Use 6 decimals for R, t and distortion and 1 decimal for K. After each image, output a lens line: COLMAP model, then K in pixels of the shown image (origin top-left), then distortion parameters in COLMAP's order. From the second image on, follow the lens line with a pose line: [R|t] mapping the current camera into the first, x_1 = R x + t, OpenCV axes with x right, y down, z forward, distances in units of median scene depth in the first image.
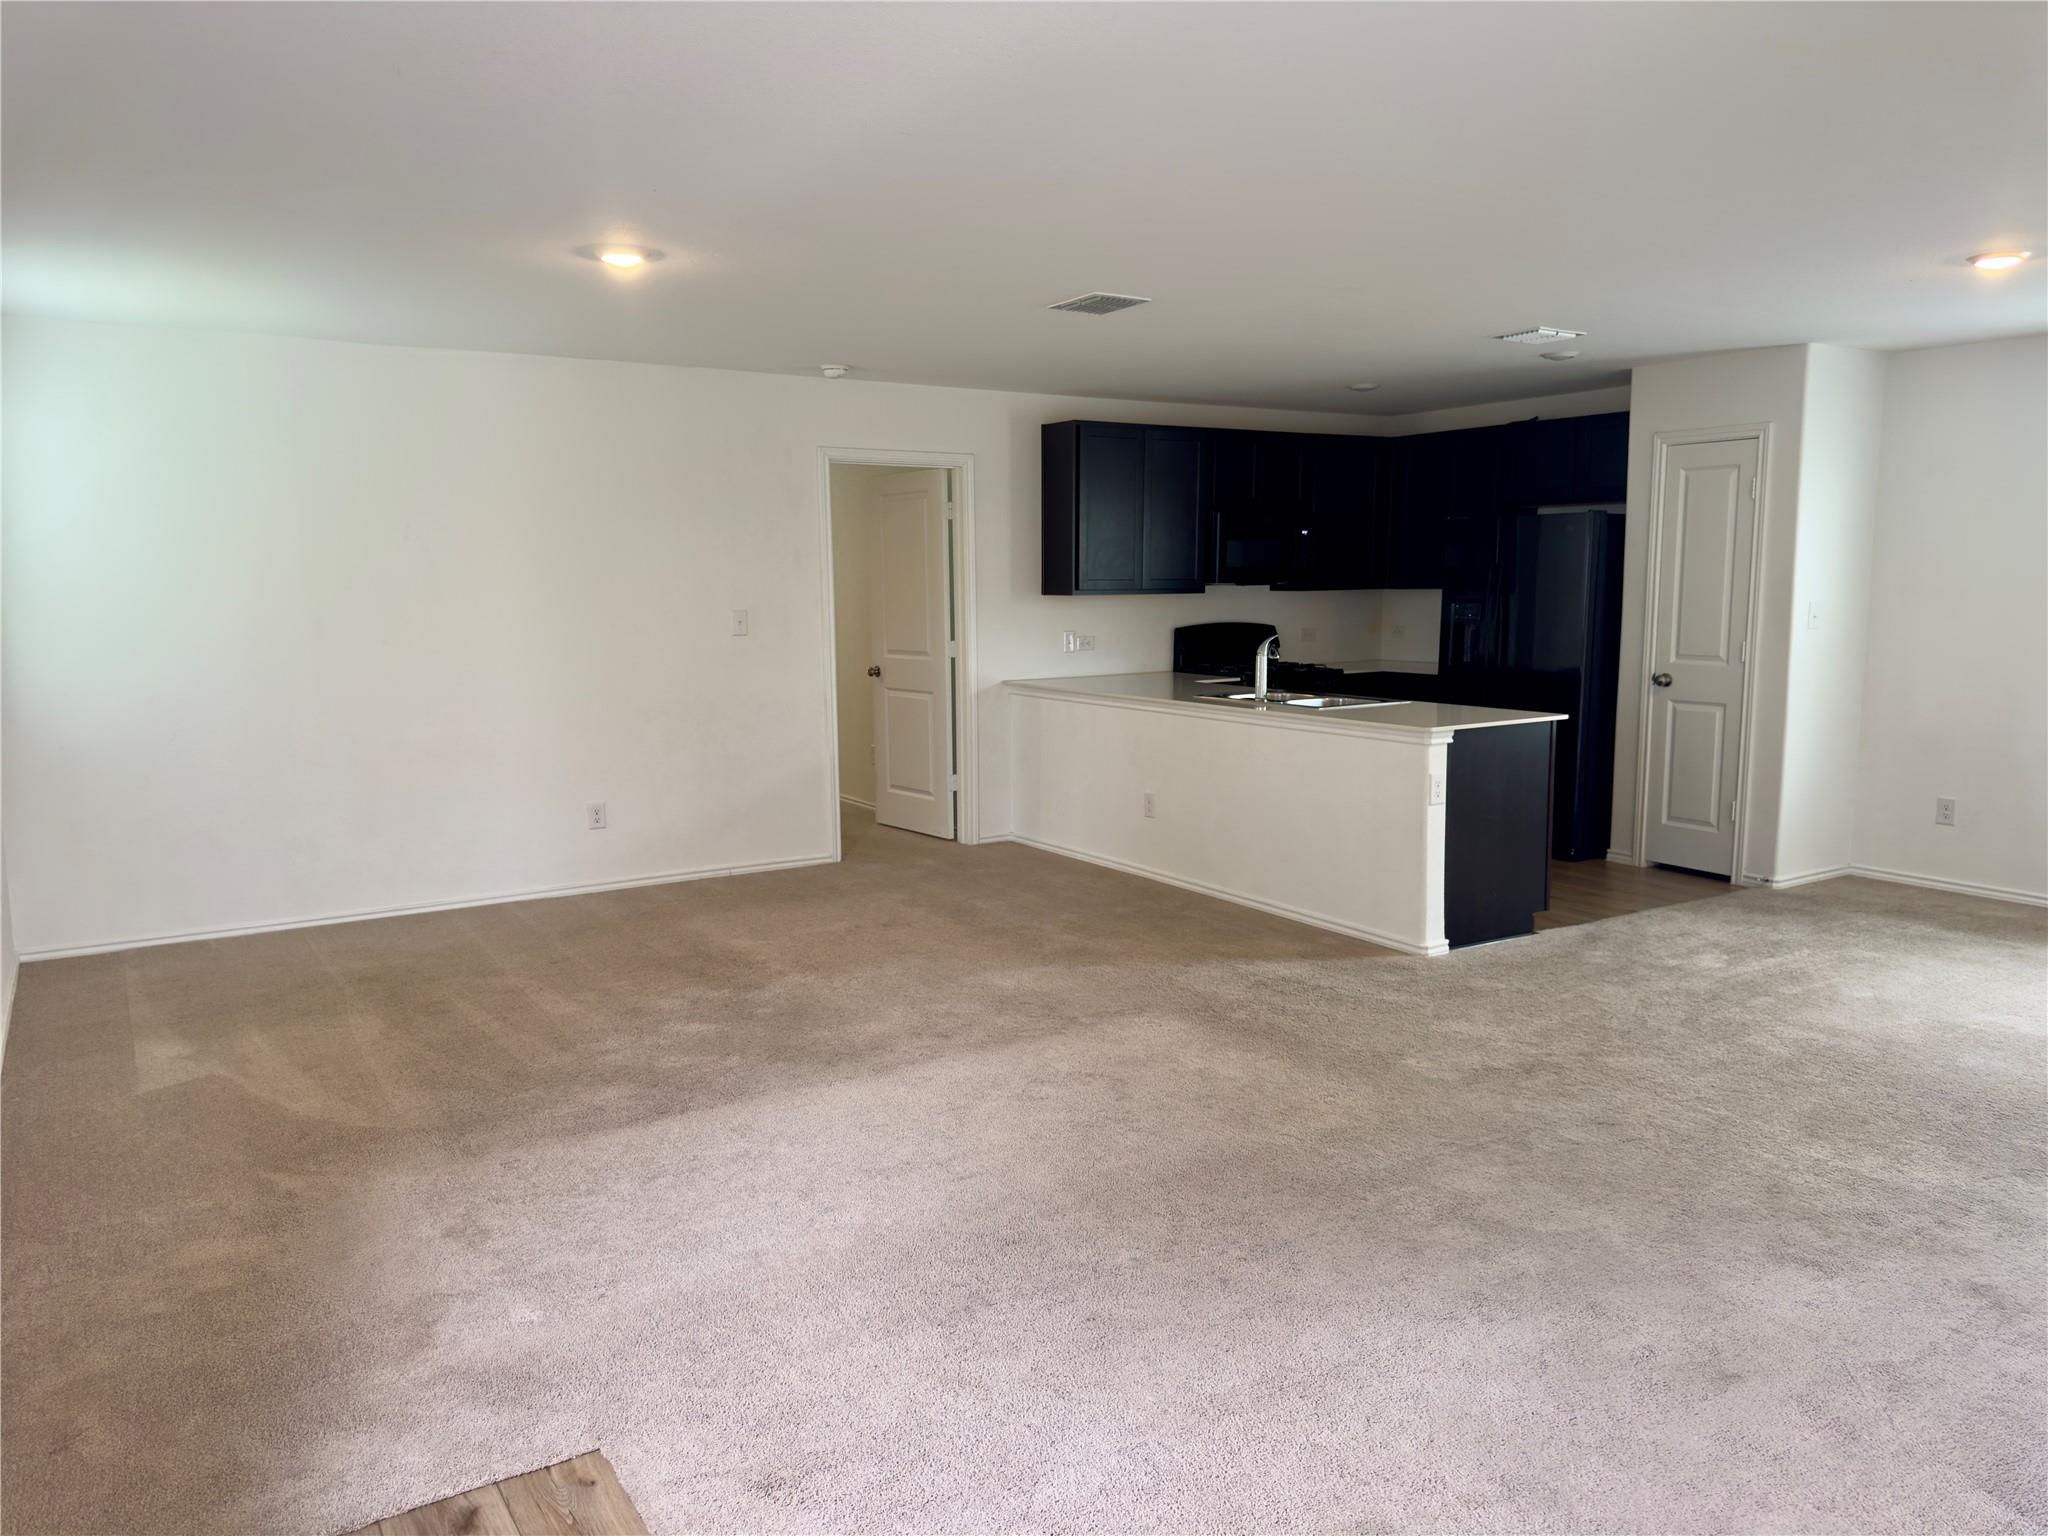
lens RADIAL K [[1431.1, 0, 1021.9], [0, 1431.1, 763.3], [0, 0, 1]] dist [0.120793, -0.186485]
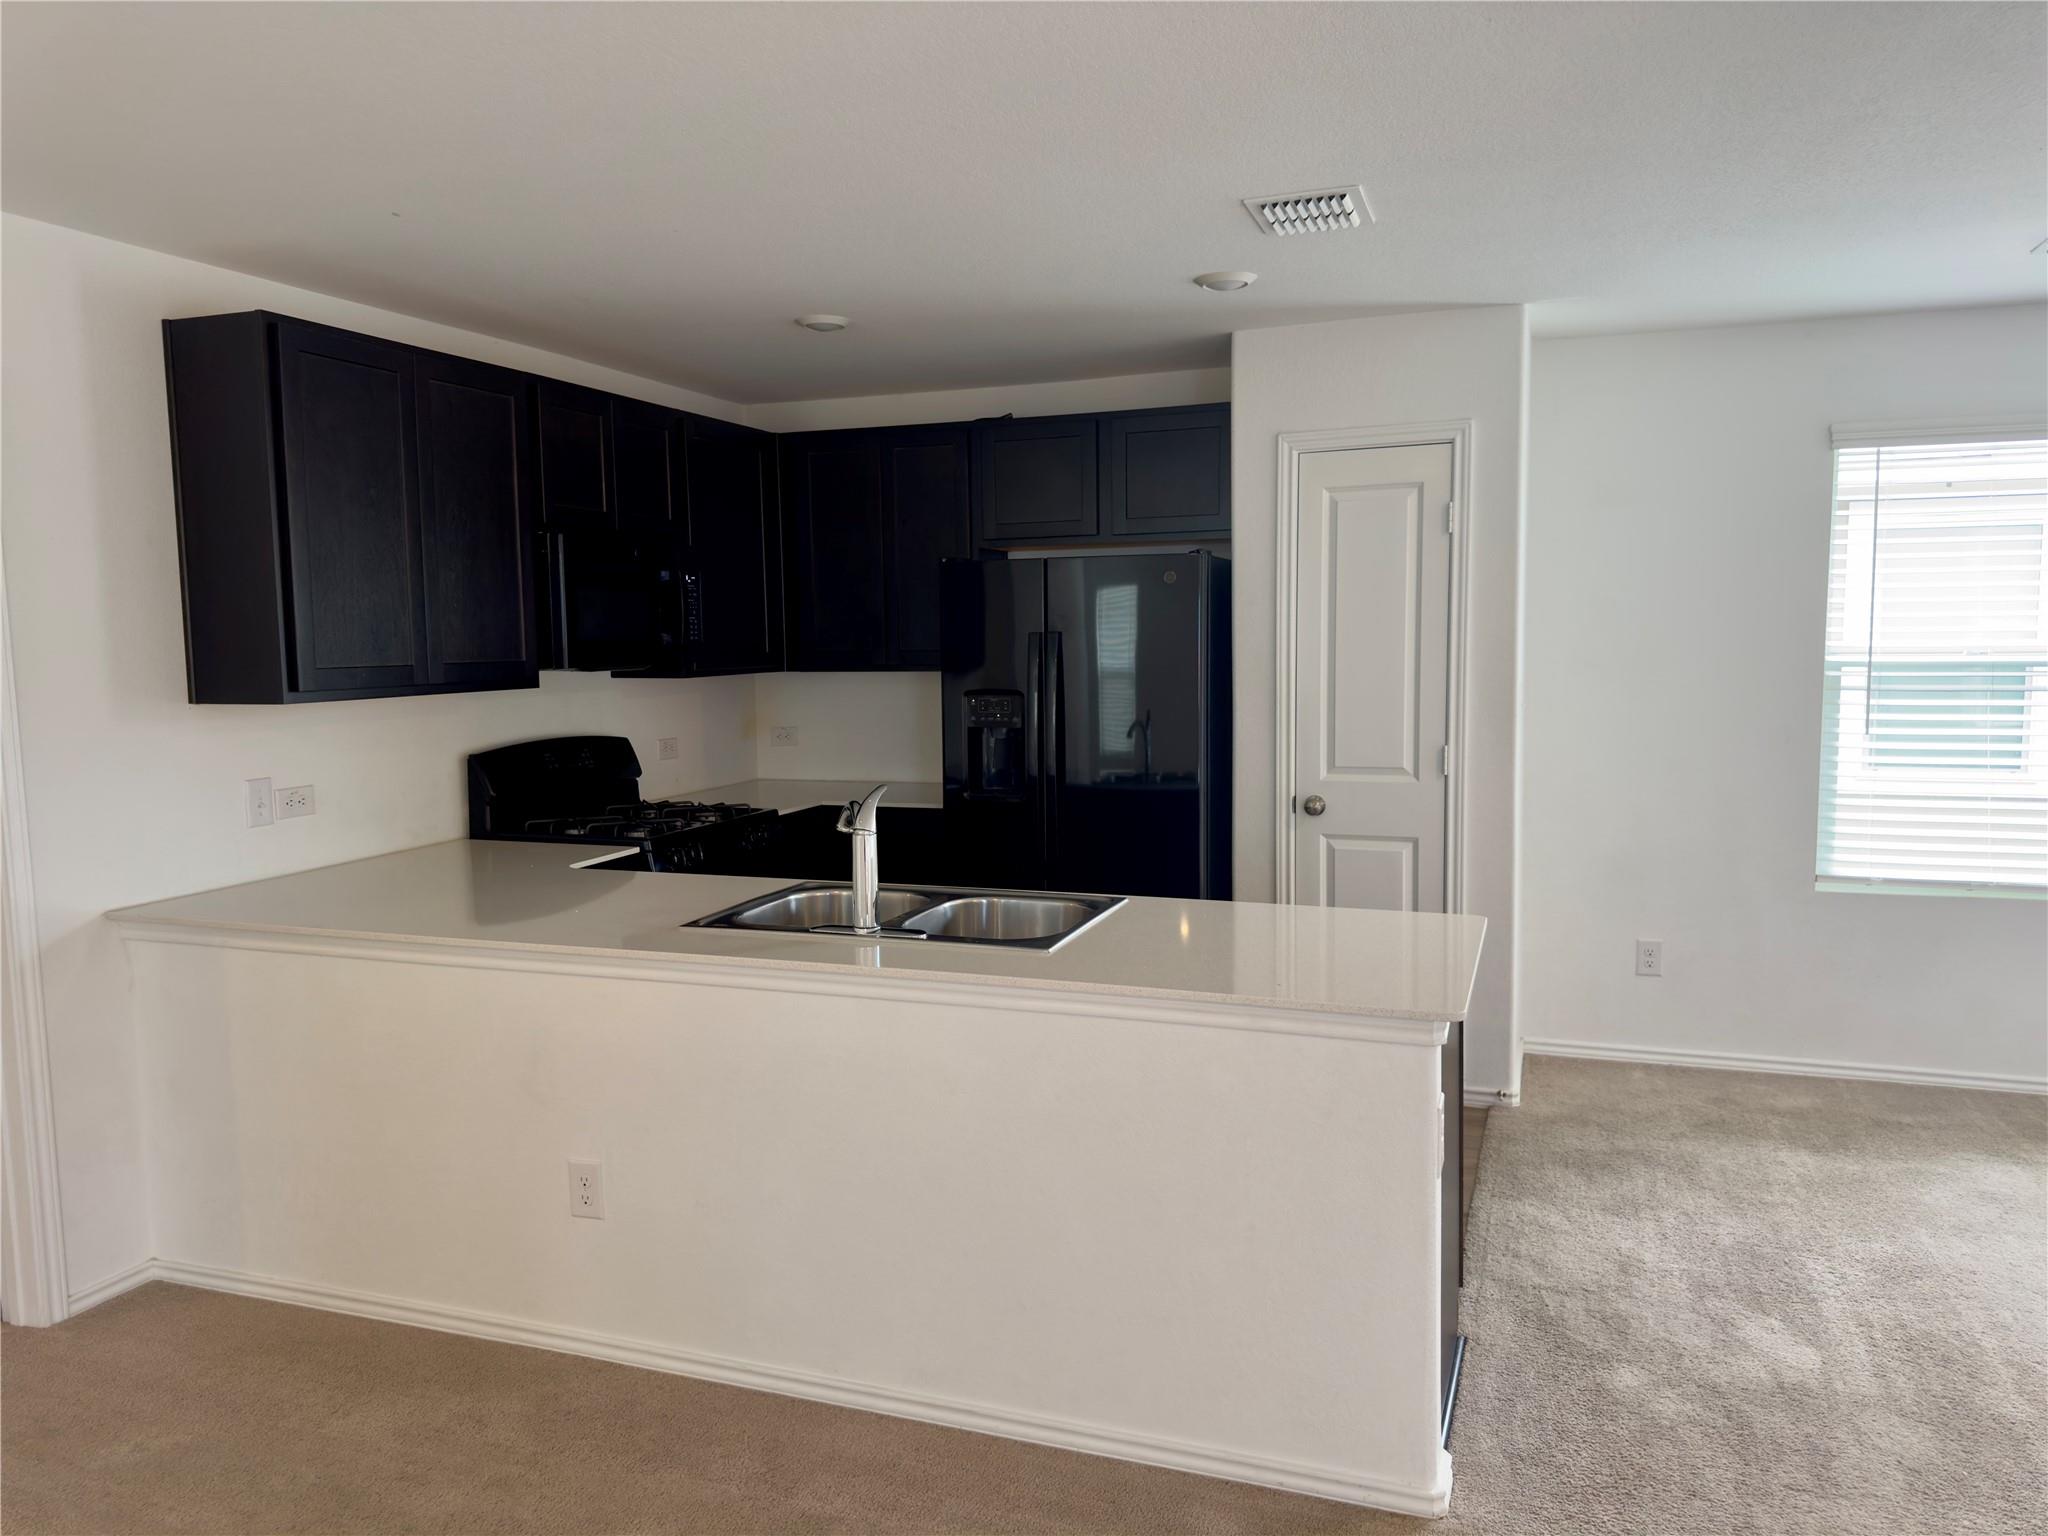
lens RADIAL K [[1433.1, 0, 1024.6], [0, 1433.1, 771.4], [0, 0, 1]] dist [0.054880, -0.067759]
pose [[0.797236, -0.065212, 0.600135, -0.058606], [0.089202, 0.995961, -0.010276, -0.081155], [-0.597041, 0.061725, 0.799833, 0.578060]]
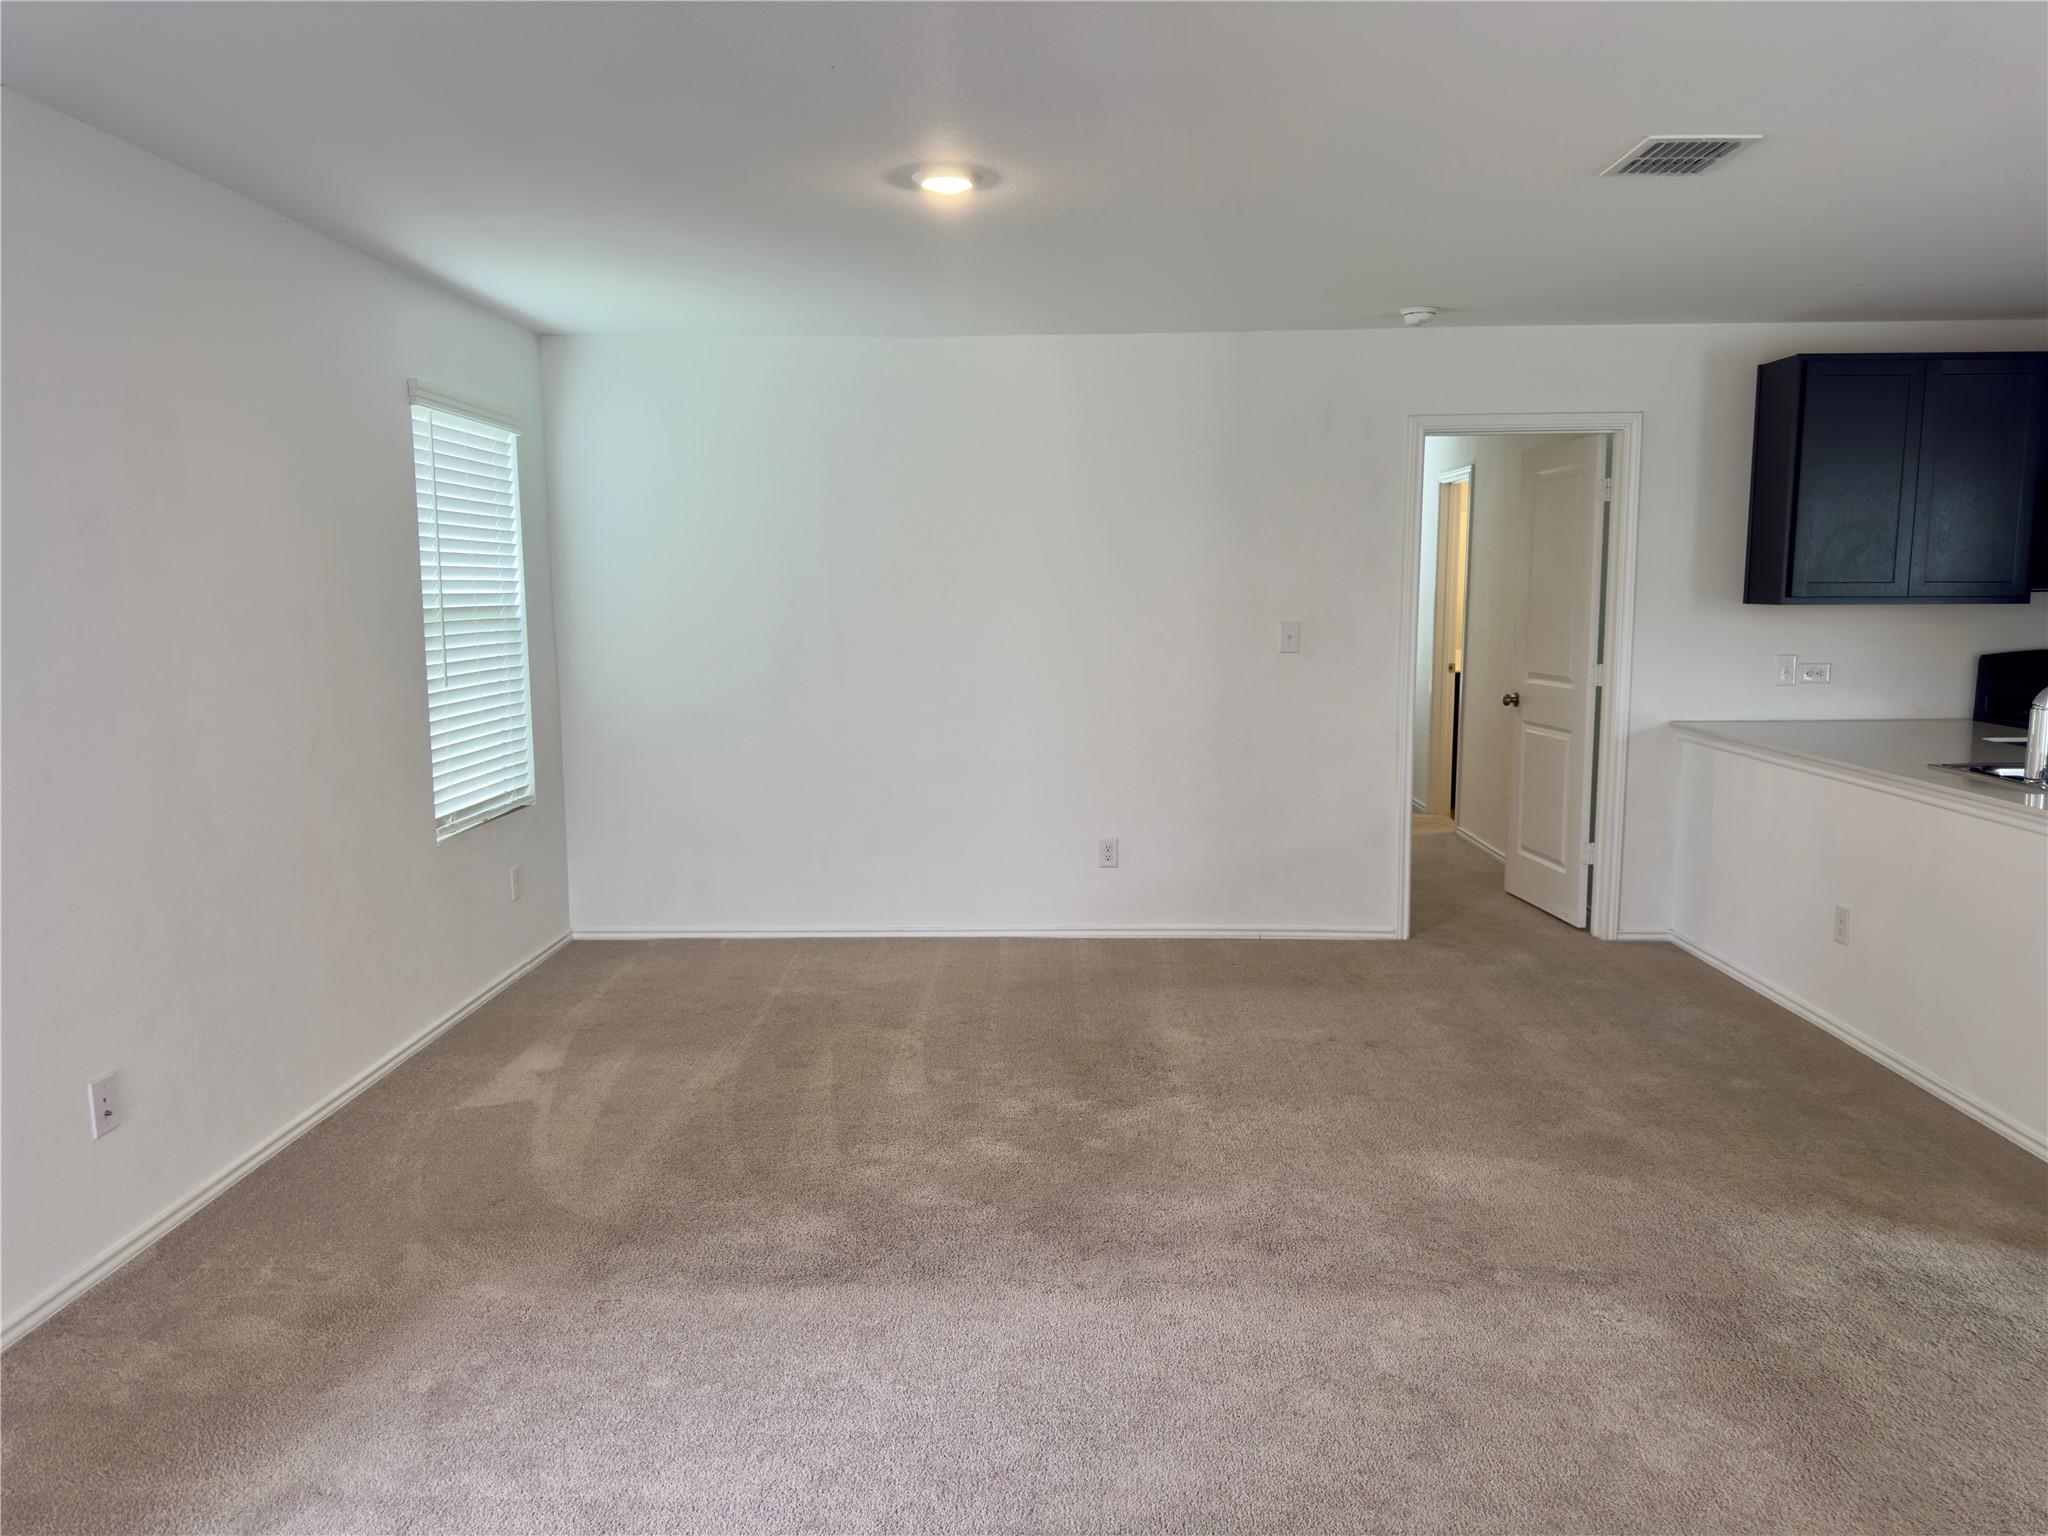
lens RADIAL K [[1437.0, 0, 1033.6], [0, 1437.0, 763.2], [0, 0, 1]] dist [0.123754, -0.183554]
pose [[0.831881, 0.070857, -0.550412, 0.148370], [-0.072182, 0.997205, 0.019281, -0.031816], [0.550240, 0.023690, 0.834671, 0.237129]]
